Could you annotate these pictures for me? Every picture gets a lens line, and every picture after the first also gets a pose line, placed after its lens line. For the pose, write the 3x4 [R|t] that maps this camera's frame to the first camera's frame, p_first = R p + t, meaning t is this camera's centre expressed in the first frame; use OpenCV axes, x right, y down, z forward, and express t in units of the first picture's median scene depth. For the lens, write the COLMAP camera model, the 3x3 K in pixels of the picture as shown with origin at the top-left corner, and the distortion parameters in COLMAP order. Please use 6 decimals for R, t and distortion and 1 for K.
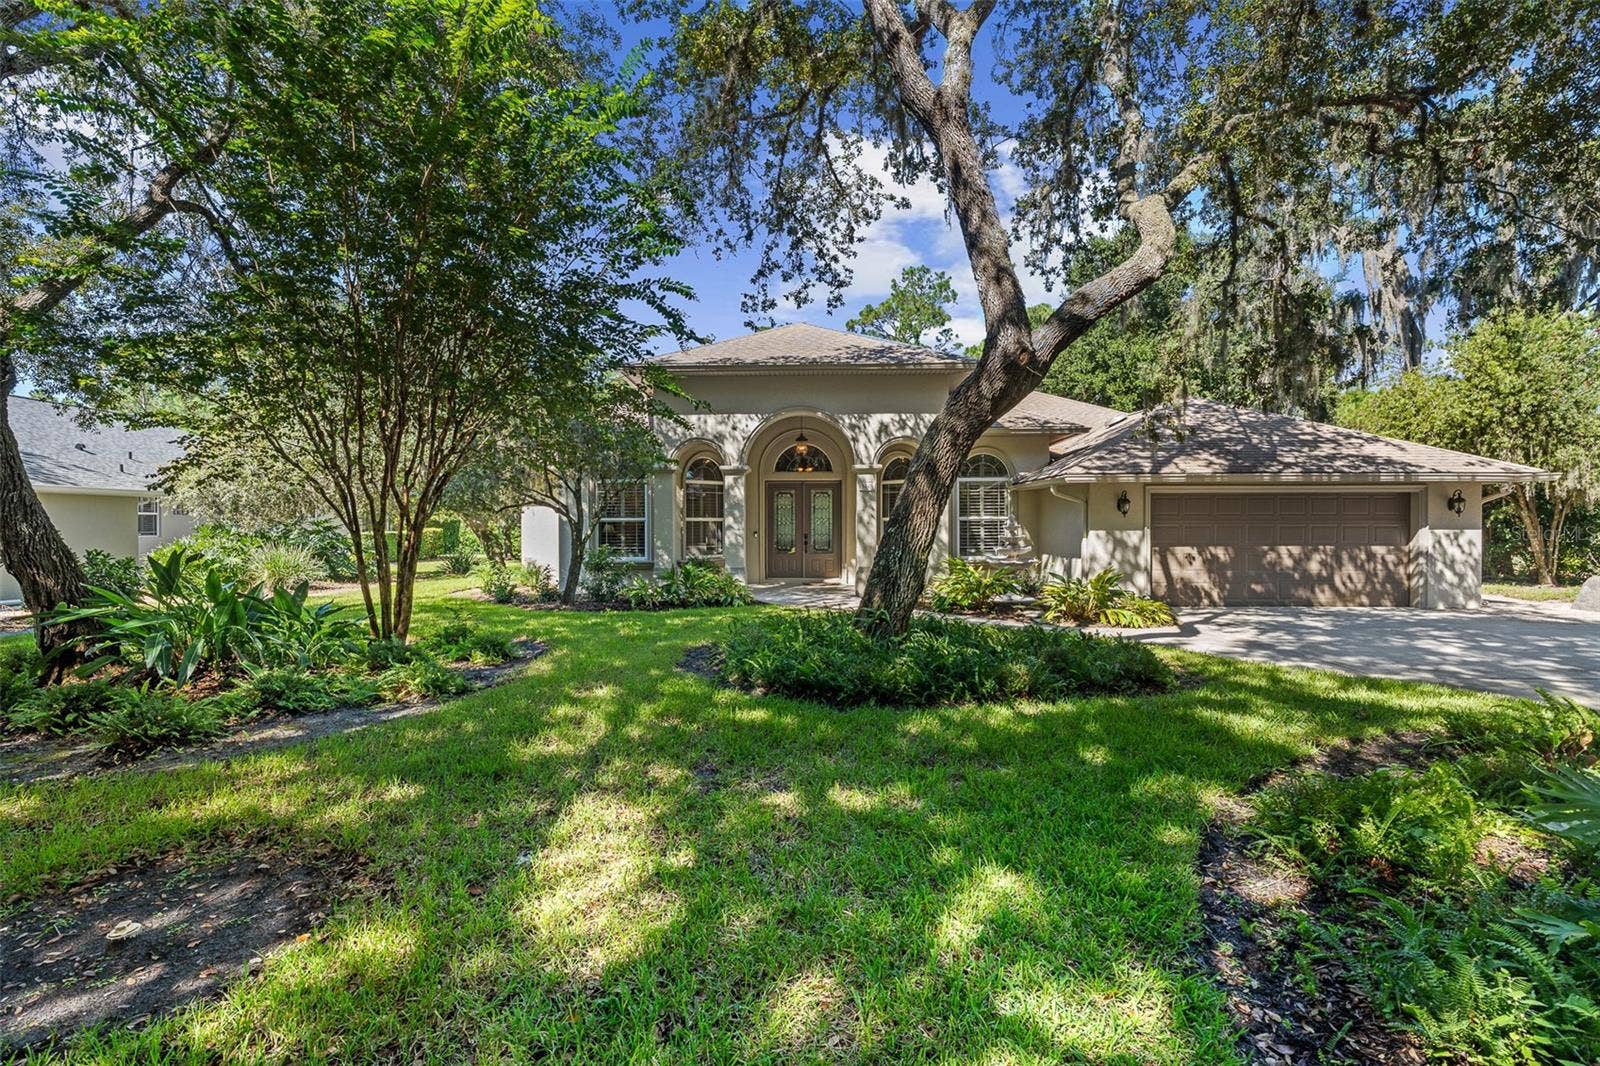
lens RADIAL K [[723.7, 0, 796.8], [0, 723.7, 531.3], [0, 0, 1]] dist [0.000196, -0.000022]
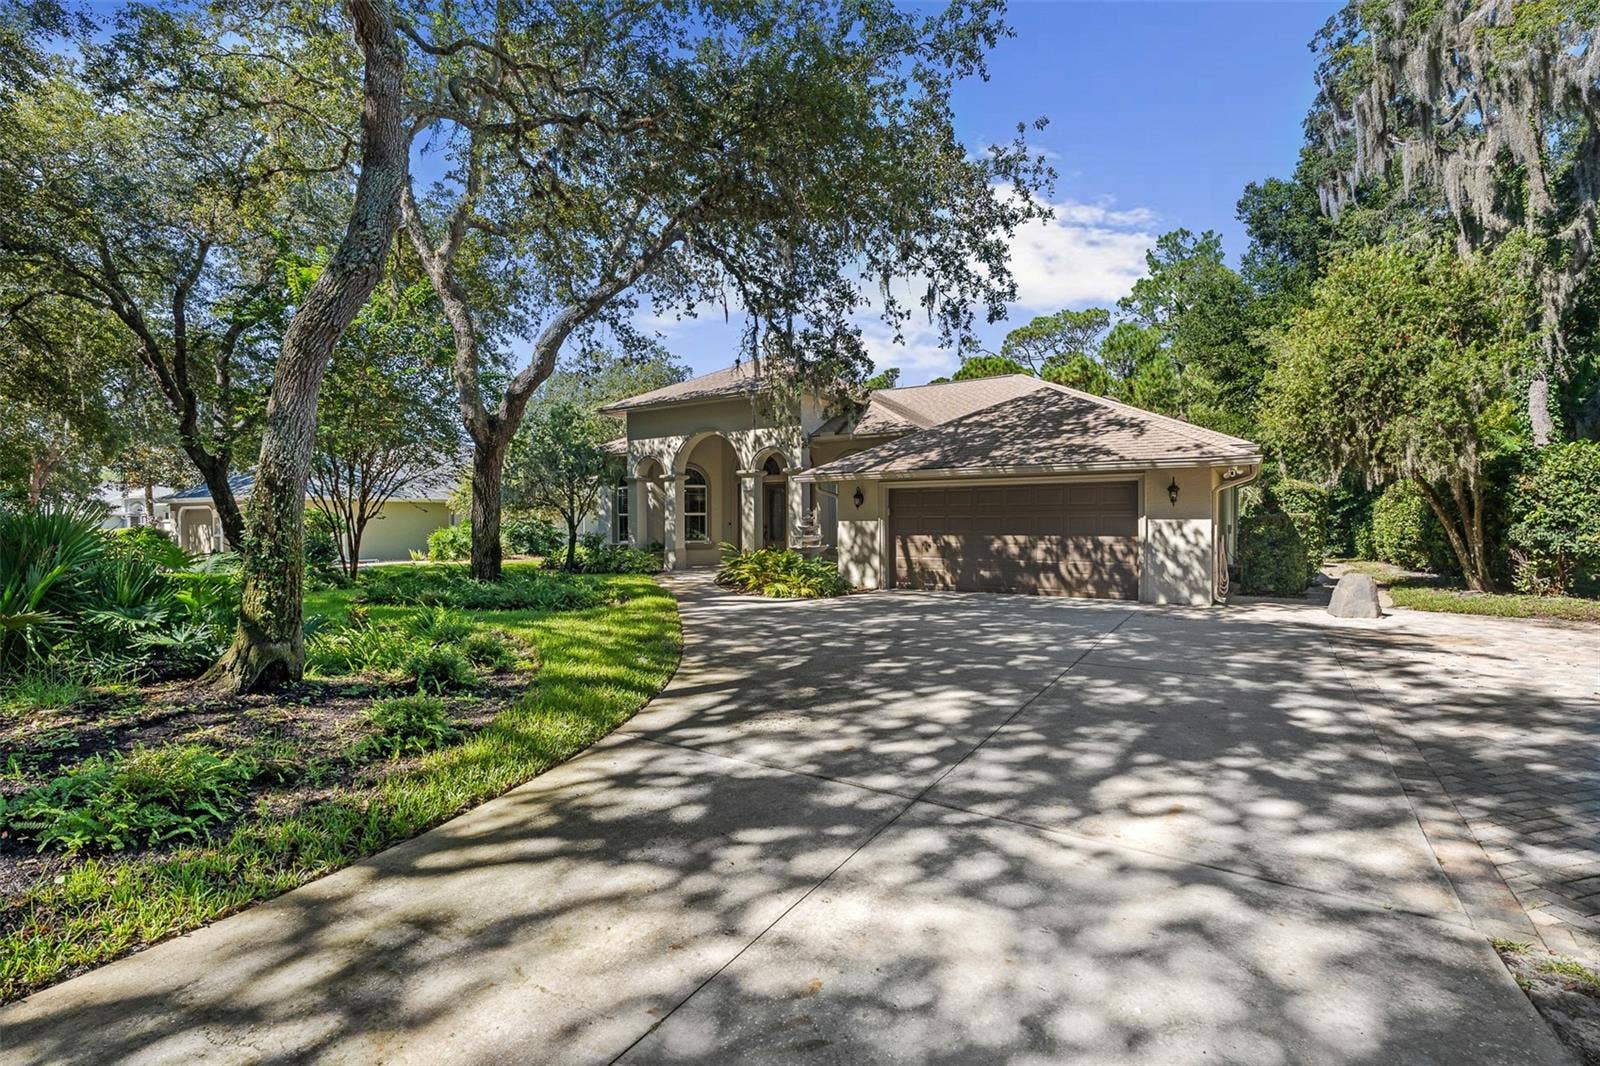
lens RADIAL K [[723.7, 0, 796.8], [0, 723.7, 531.3], [0, 0, 1]] dist [0.000196, -0.000022]
pose [[0.857609, 0.003093, -0.514293, 0.947382], [0.004394, 0.999901, 0.013341, 0.000291], [0.514284, -0.013702, 0.857511, -0.054578]]
